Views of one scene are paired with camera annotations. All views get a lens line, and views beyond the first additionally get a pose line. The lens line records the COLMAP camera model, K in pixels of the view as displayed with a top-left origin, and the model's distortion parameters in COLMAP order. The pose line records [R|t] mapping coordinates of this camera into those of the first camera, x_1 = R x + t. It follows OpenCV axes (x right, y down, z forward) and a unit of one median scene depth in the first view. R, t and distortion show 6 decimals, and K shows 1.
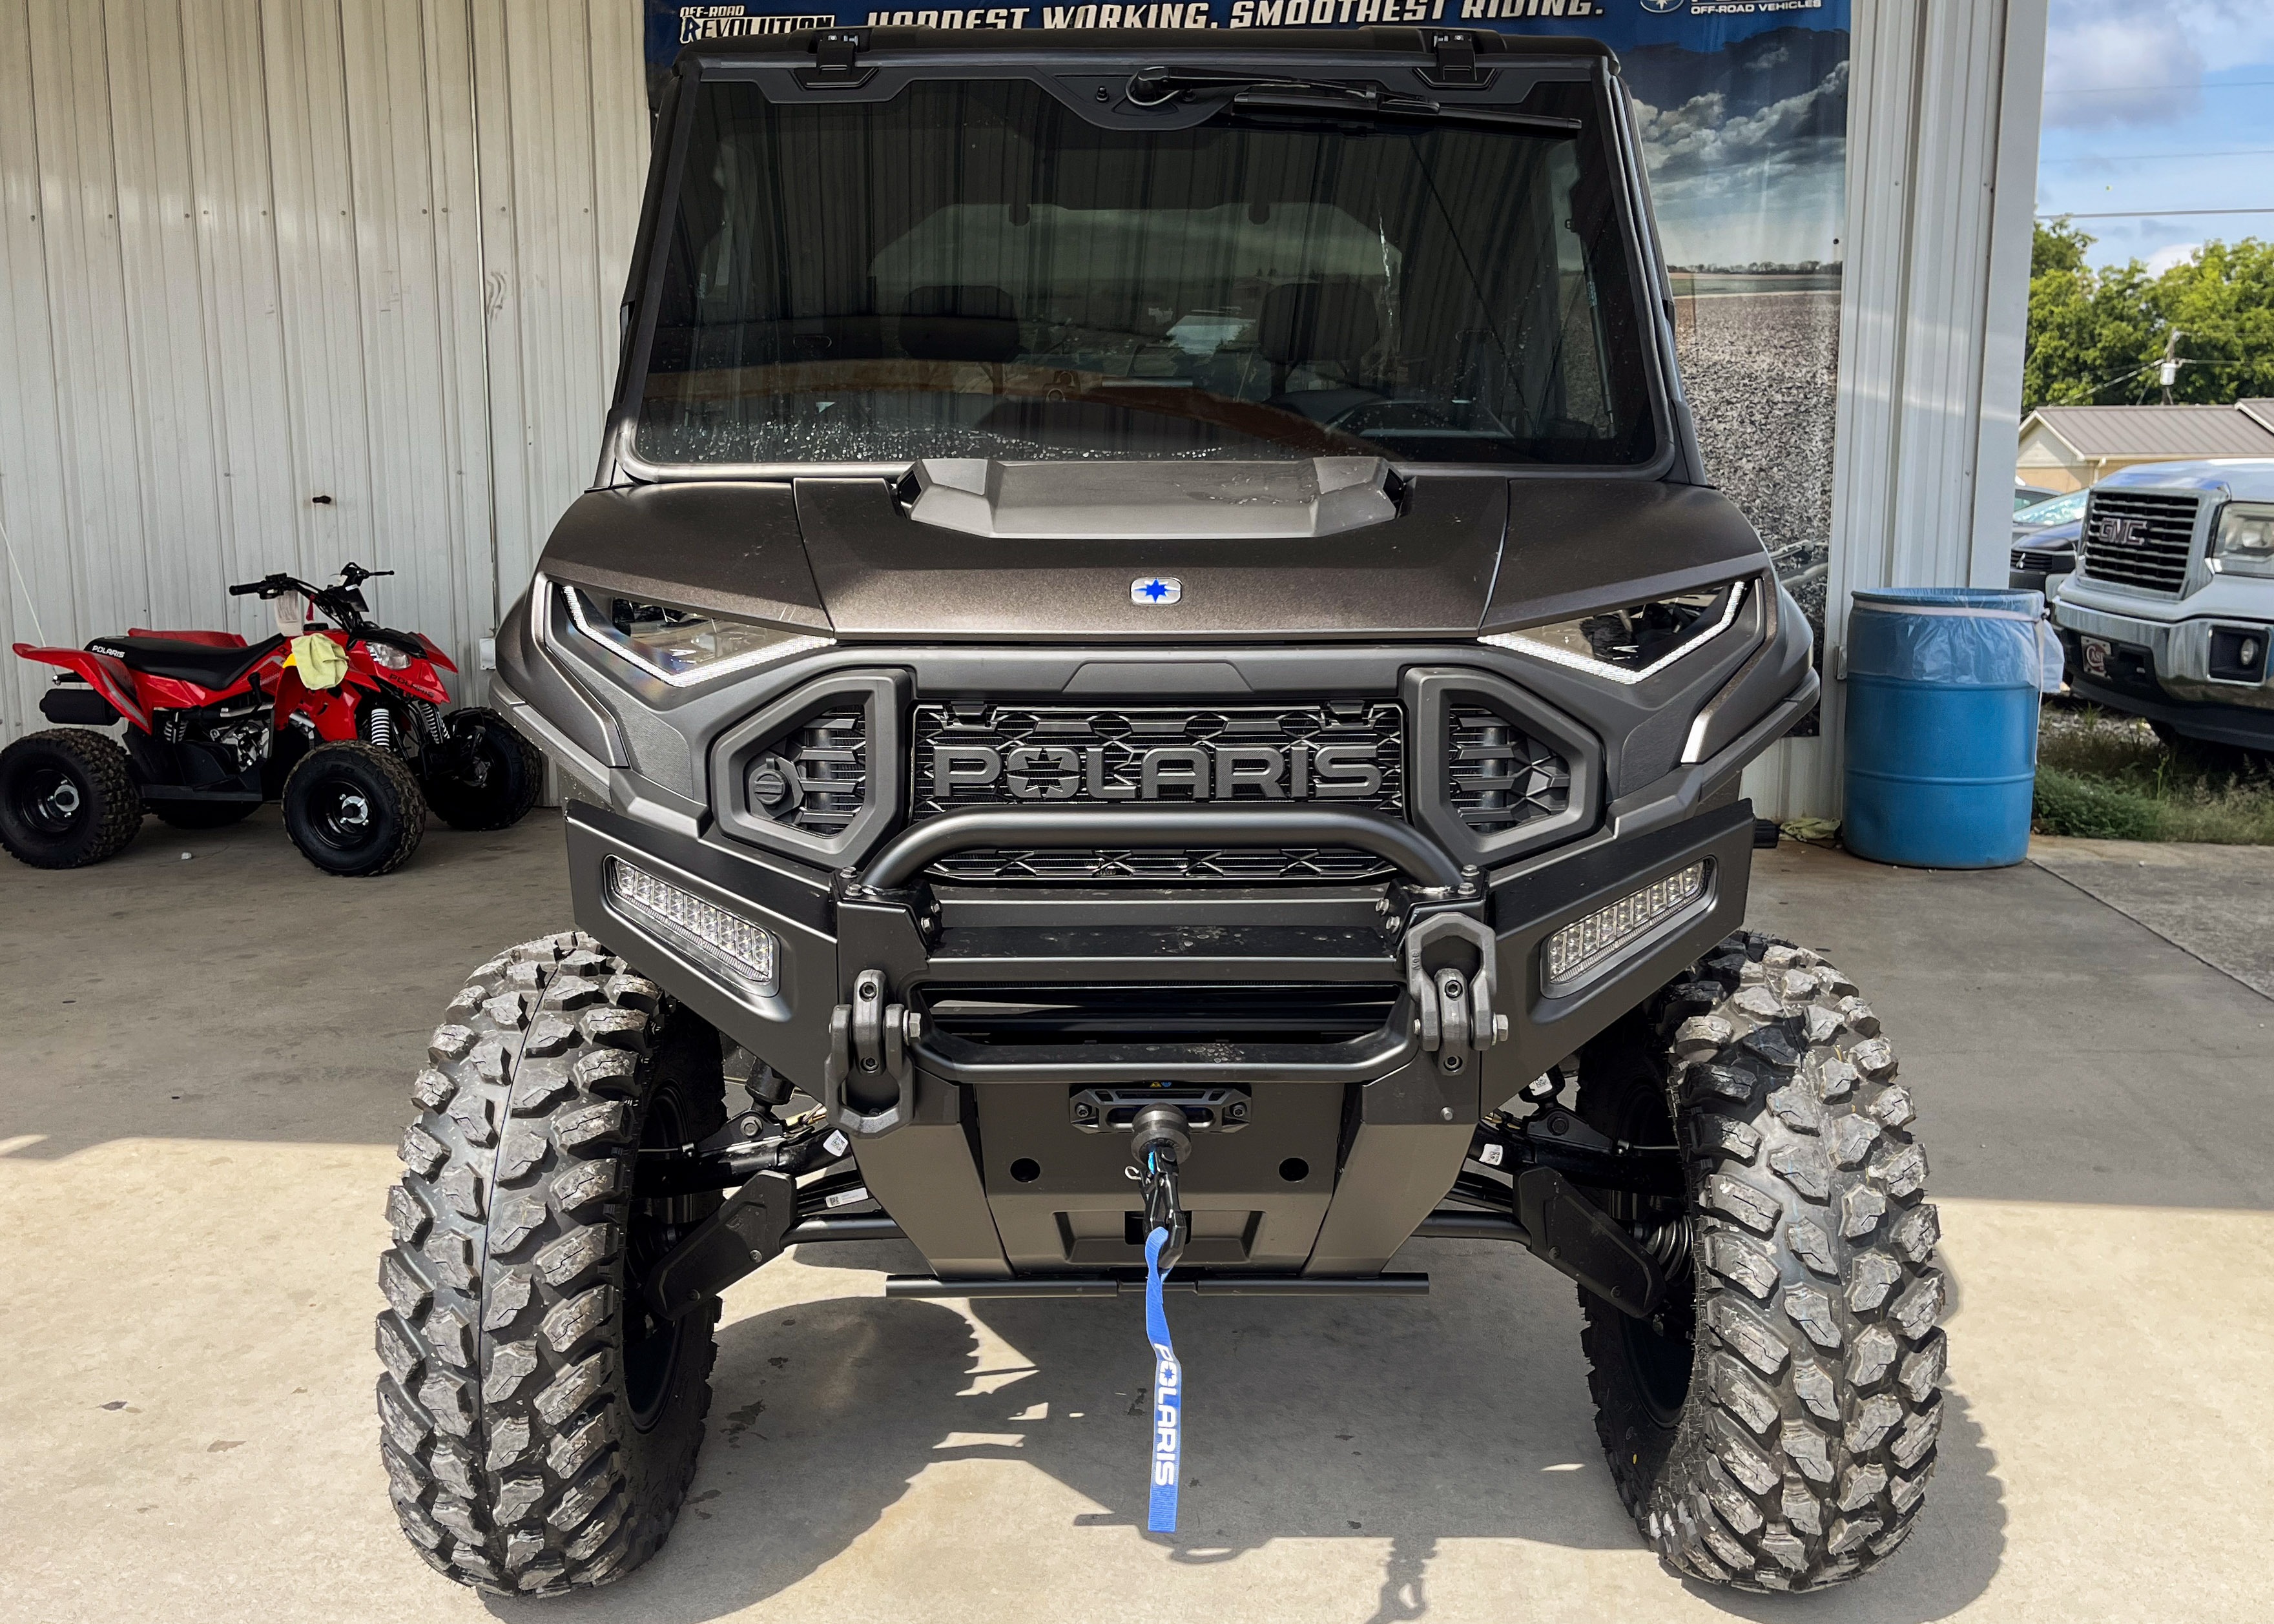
lens RADIAL K [[1901.9, 0, 1137.0], [0, 1901.9, 812.0], [0, 0, 1]] dist [0.007057, 0.012559]
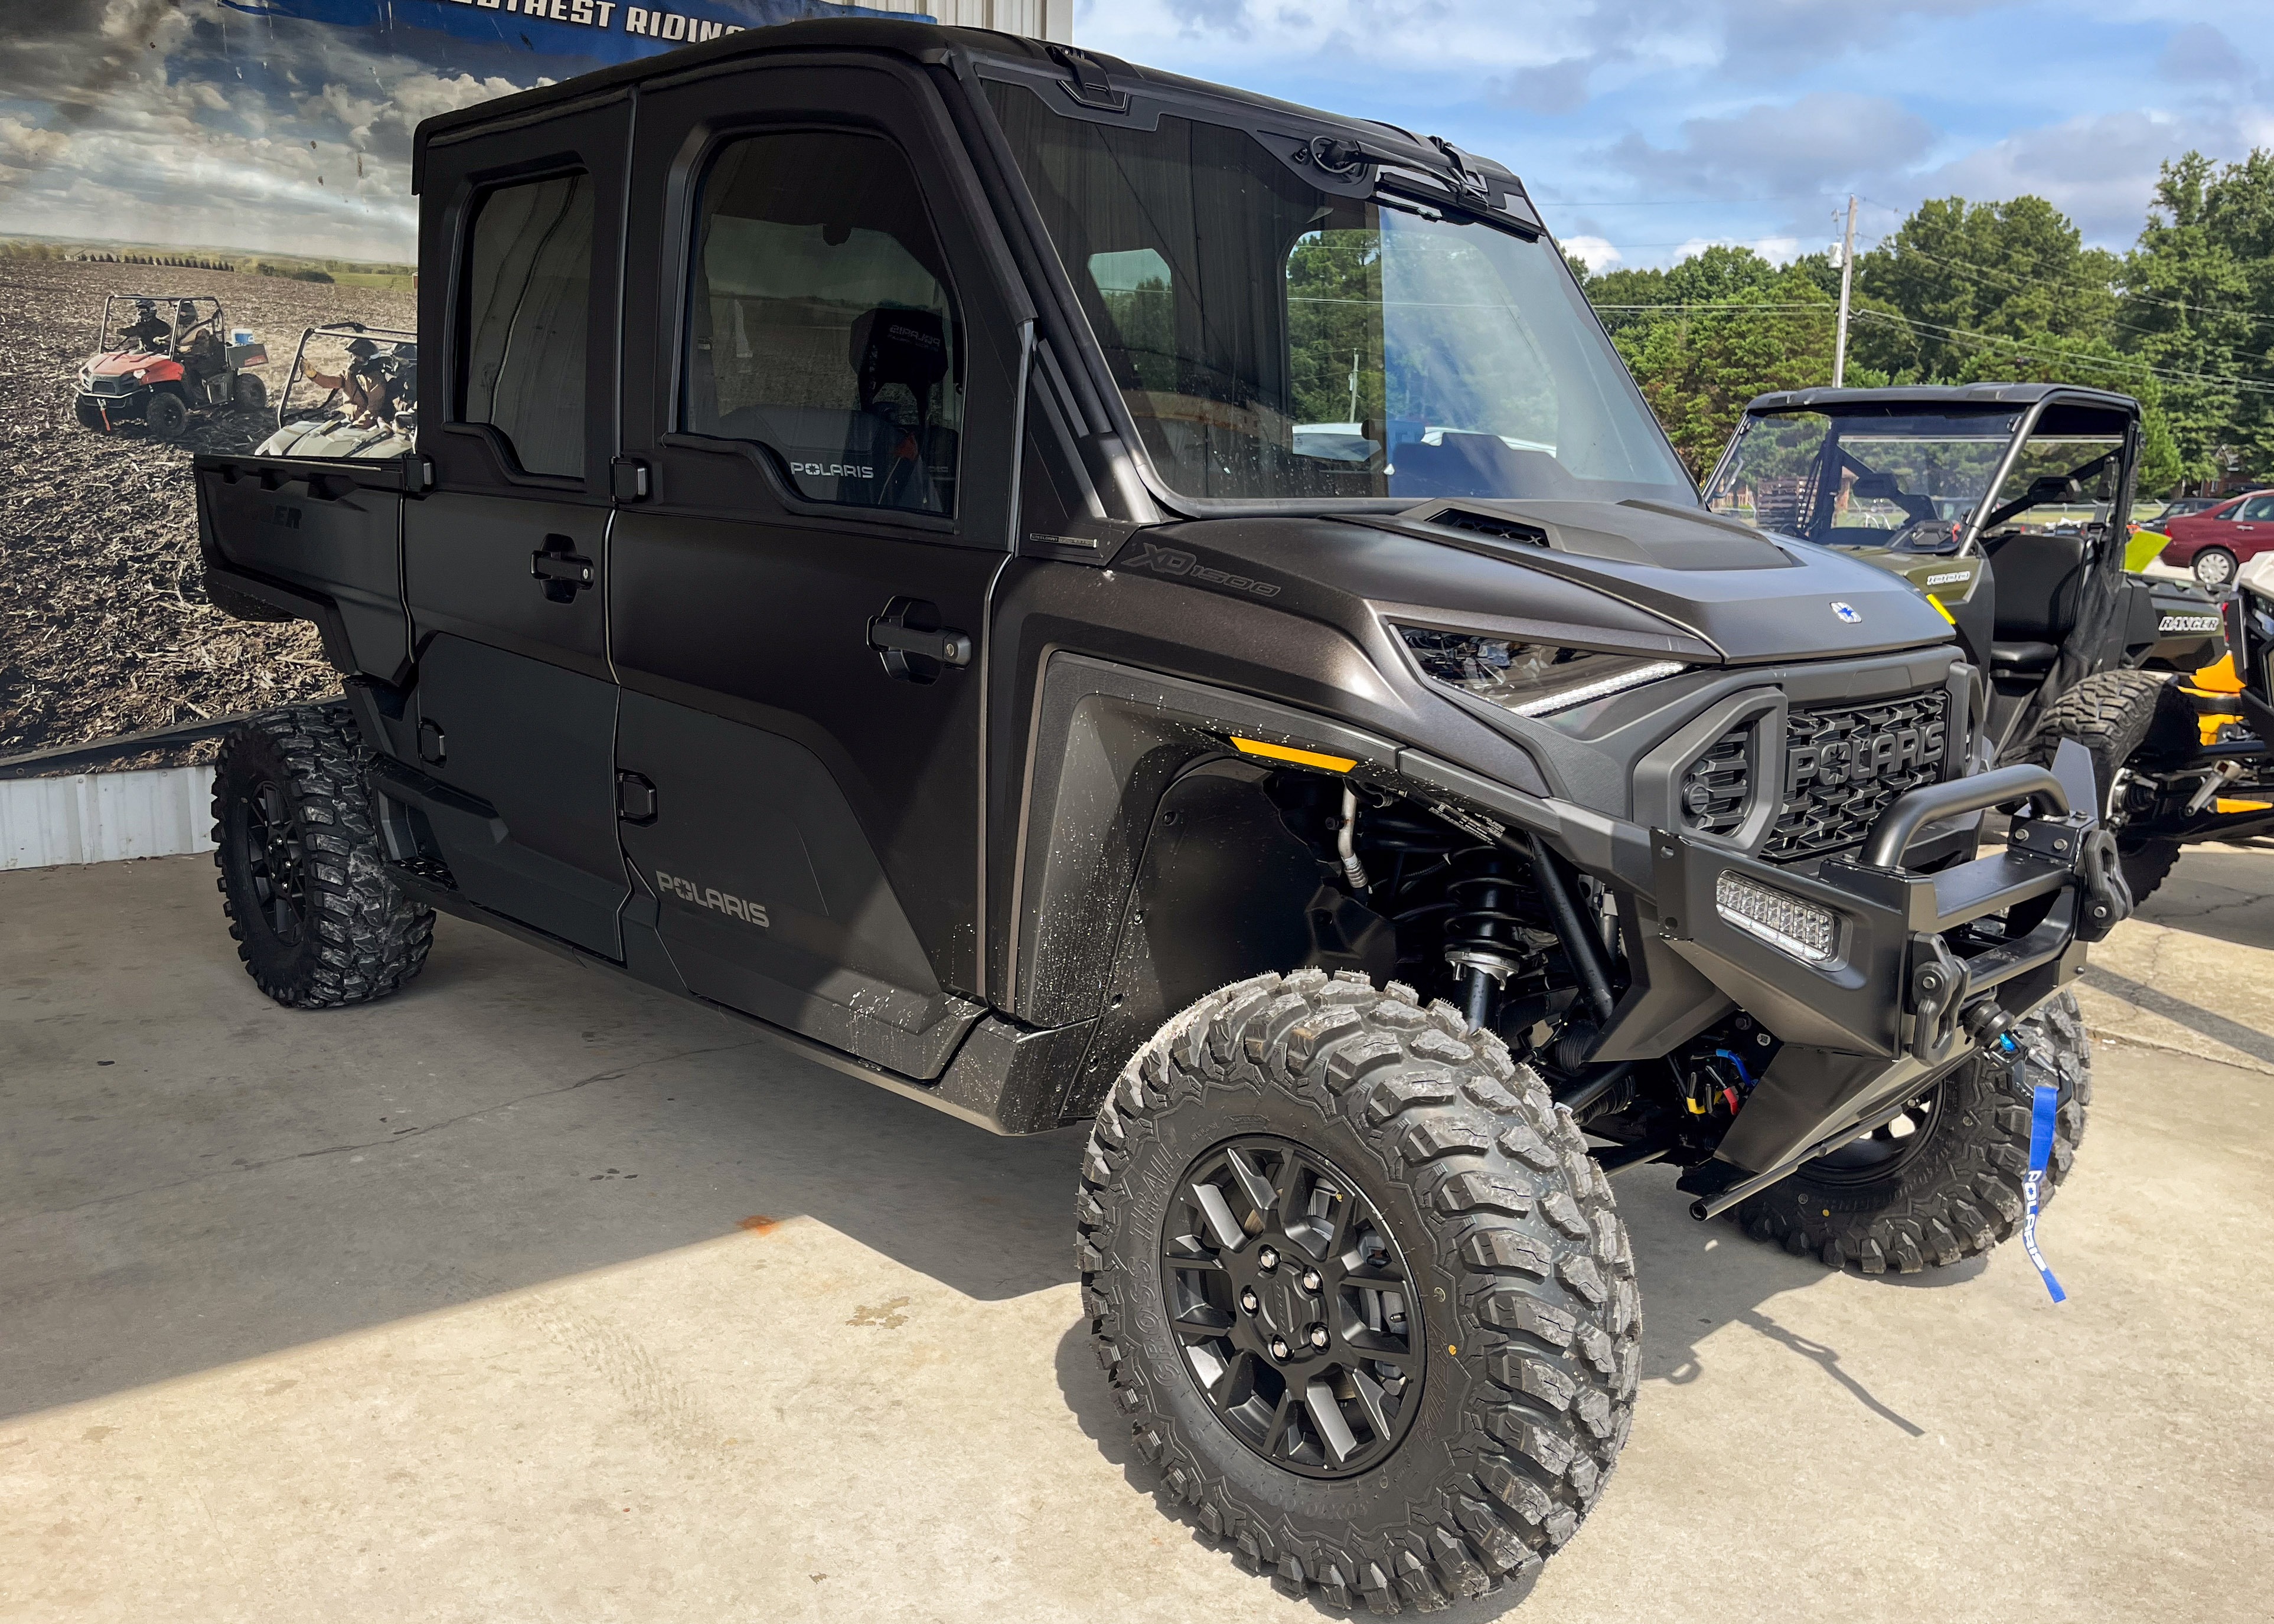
lens RADIAL K [[1759.2, 0, 1023.9], [0, 1759.2, 886.3], [0, 0, 1]] dist [0.068315, -0.119515]
pose [[0.731902, -0.131640, 0.668574, -0.923574], [0.094176, 0.991288, 0.092086, -0.073703], [-0.674871, -0.004434, 0.737922, 0.378390]]
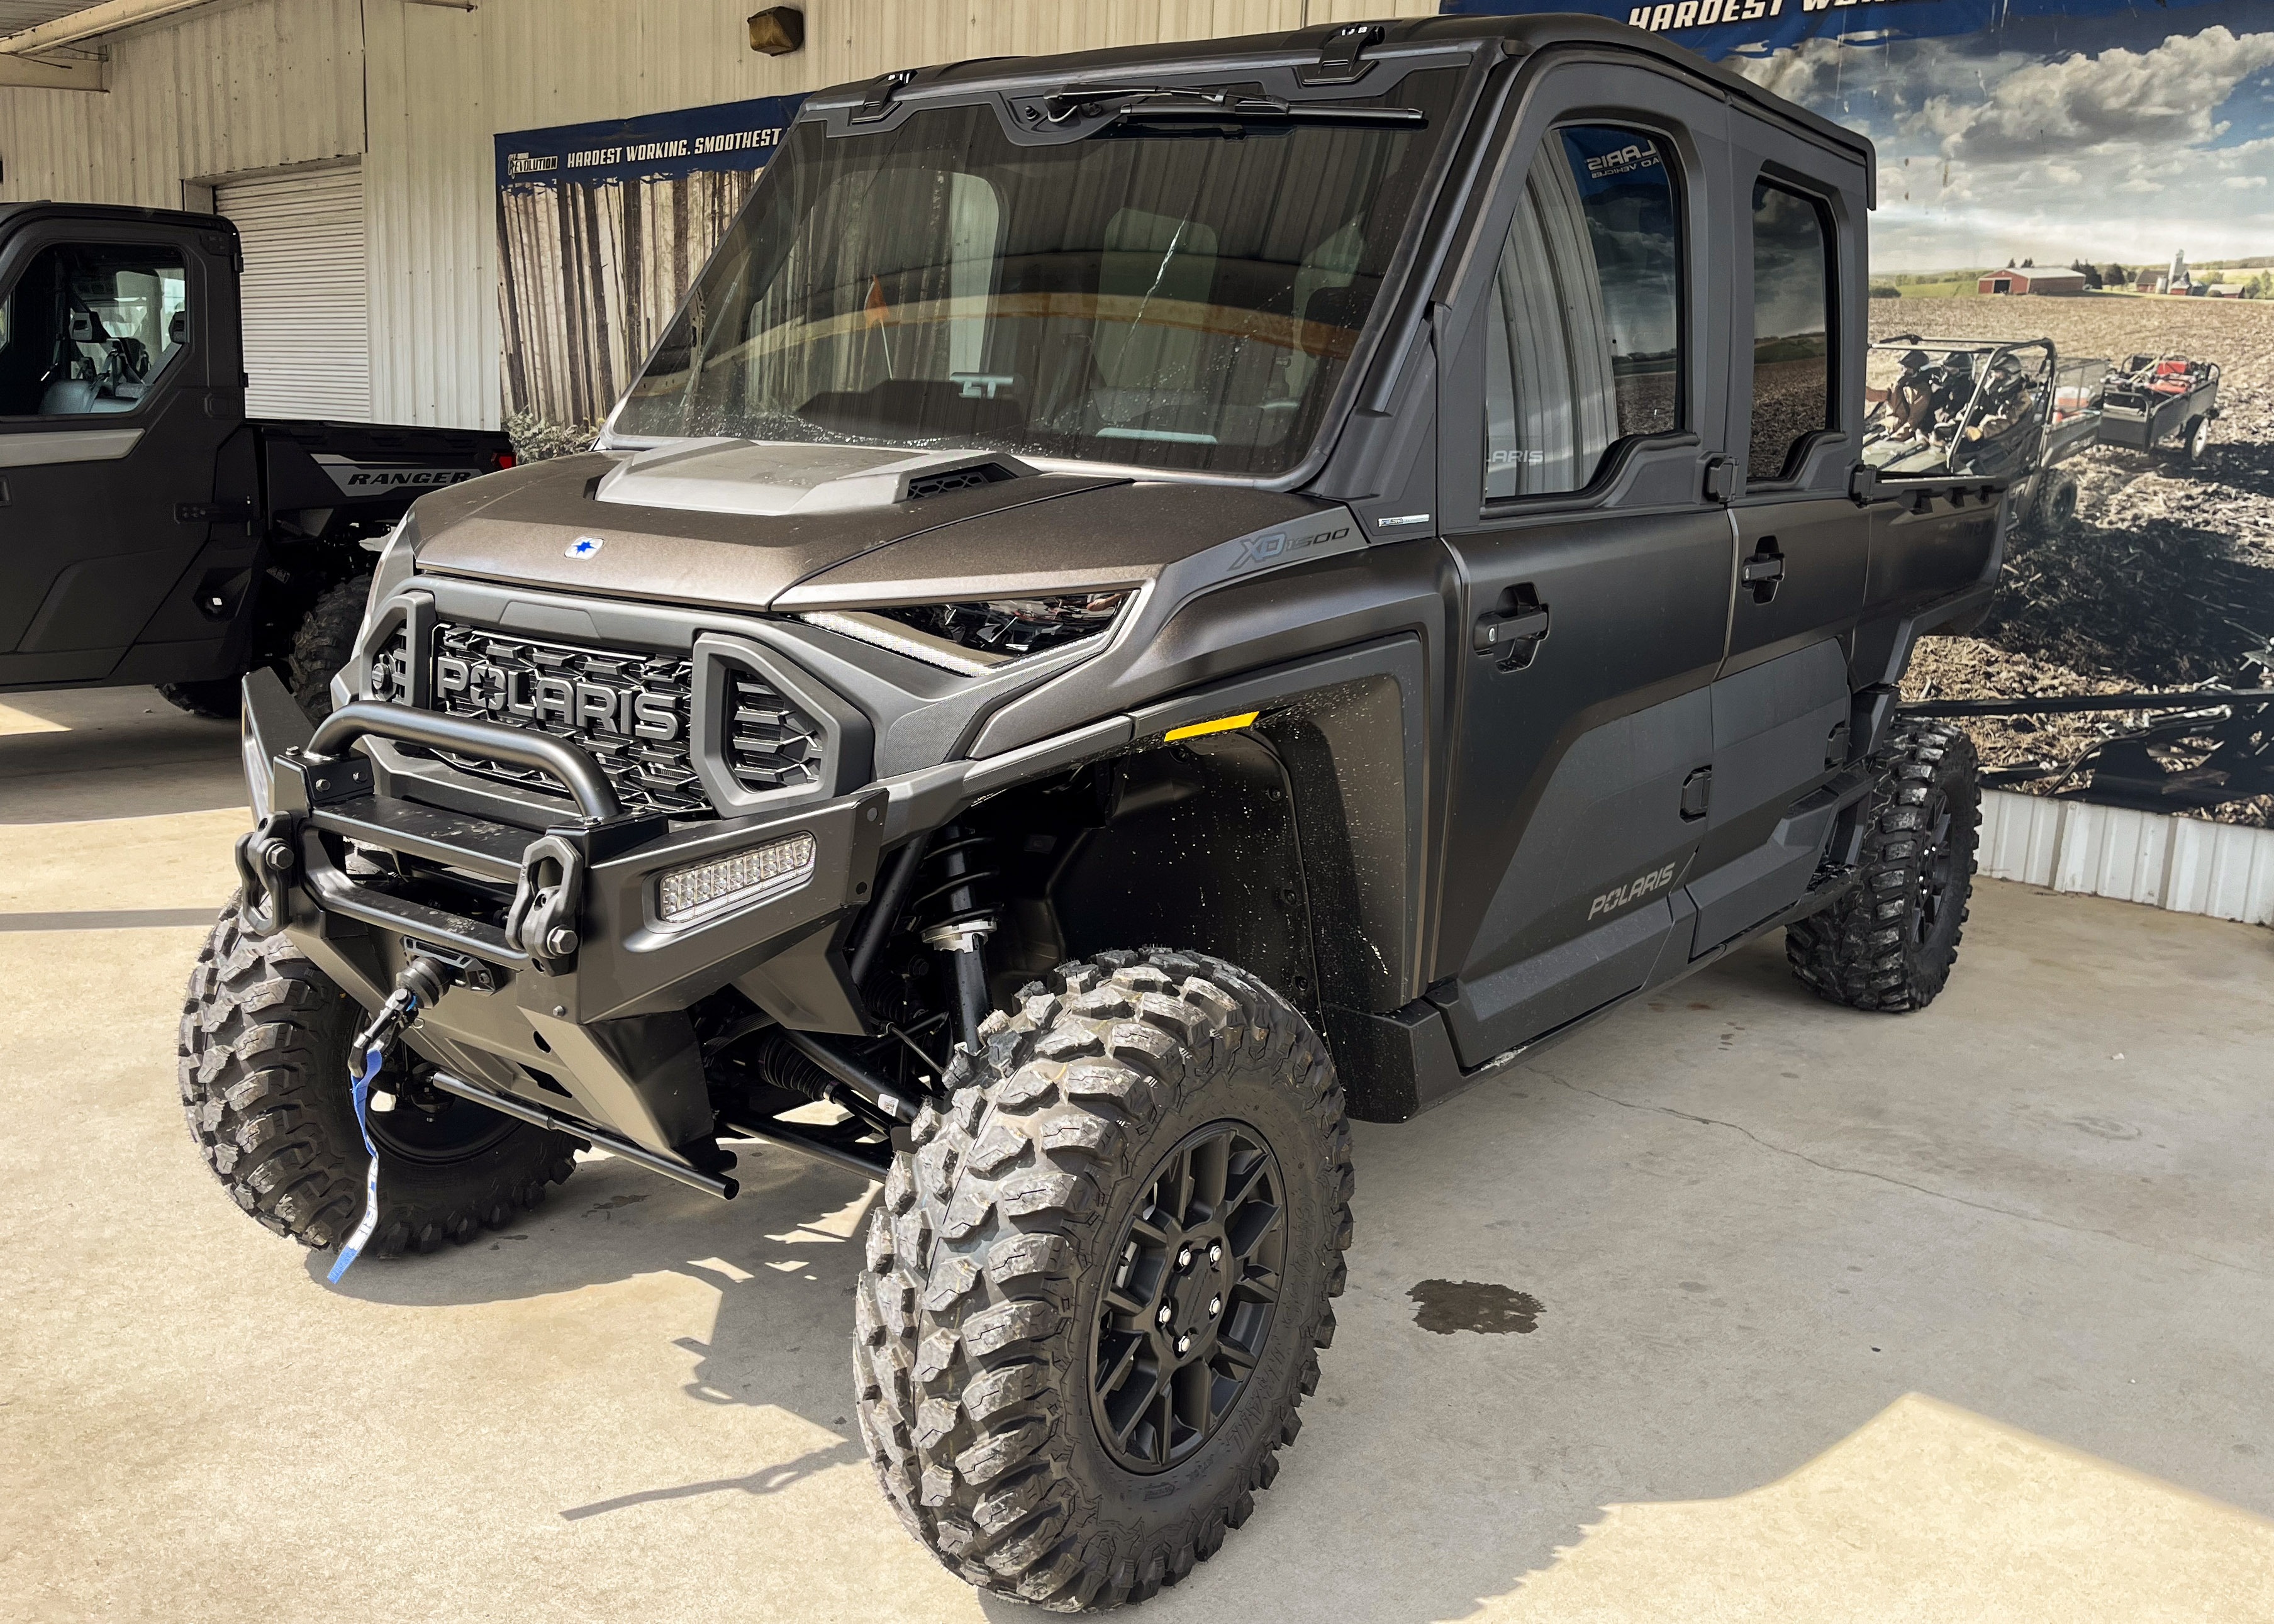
lens RADIAL K [[1860.2, 0, 1137.0], [0, 1860.2, 812.0], [0, 0, 1]] dist [0.008251, -0.012300]
pose [[0.806892, 0.152119, -0.570775, 0.741885], [-0.147970, 0.987516, 0.054005, -0.050946], [0.571865, 0.040881, 0.819328, 0.187178]]
